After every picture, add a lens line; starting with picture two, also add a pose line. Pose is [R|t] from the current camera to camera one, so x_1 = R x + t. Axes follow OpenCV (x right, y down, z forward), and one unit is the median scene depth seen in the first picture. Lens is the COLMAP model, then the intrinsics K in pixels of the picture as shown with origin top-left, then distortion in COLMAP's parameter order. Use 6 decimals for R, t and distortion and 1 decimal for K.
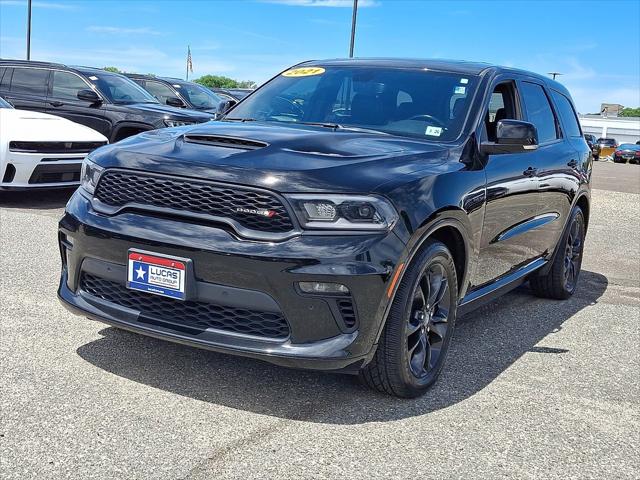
lens RADIAL K [[824.6, 0, 320.0], [0, 824.6, 240.0], [0, 0, 1]] dist [0.241423, -0.765854]
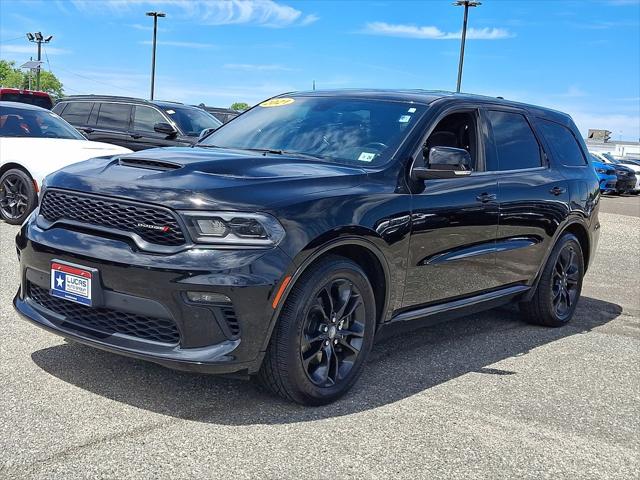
lens RADIAL K [[824.6, 0, 320.0], [0, 824.6, 240.0], [0, 0, 1]] dist [0.241423, -0.765854]
pose [[0.990043, 0.014949, -0.139968, 0.286263], [-0.020290, 0.999116, -0.036811, 0.018766], [0.139294, 0.039284, 0.989472, -0.060564]]
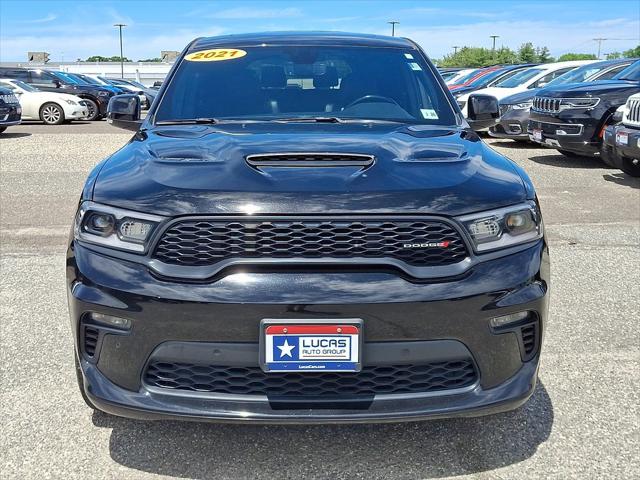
lens RADIAL K [[755.8, 0, 320.0], [0, 755.8, 240.0], [0, 0, 1]] dist [0.190336, -0.469836]
pose [[0.856511, -0.180679, 0.483470, -0.510318], [0.142653, 0.983107, 0.114677, -0.134631], [-0.496023, -0.029253, 0.867817, 0.389341]]
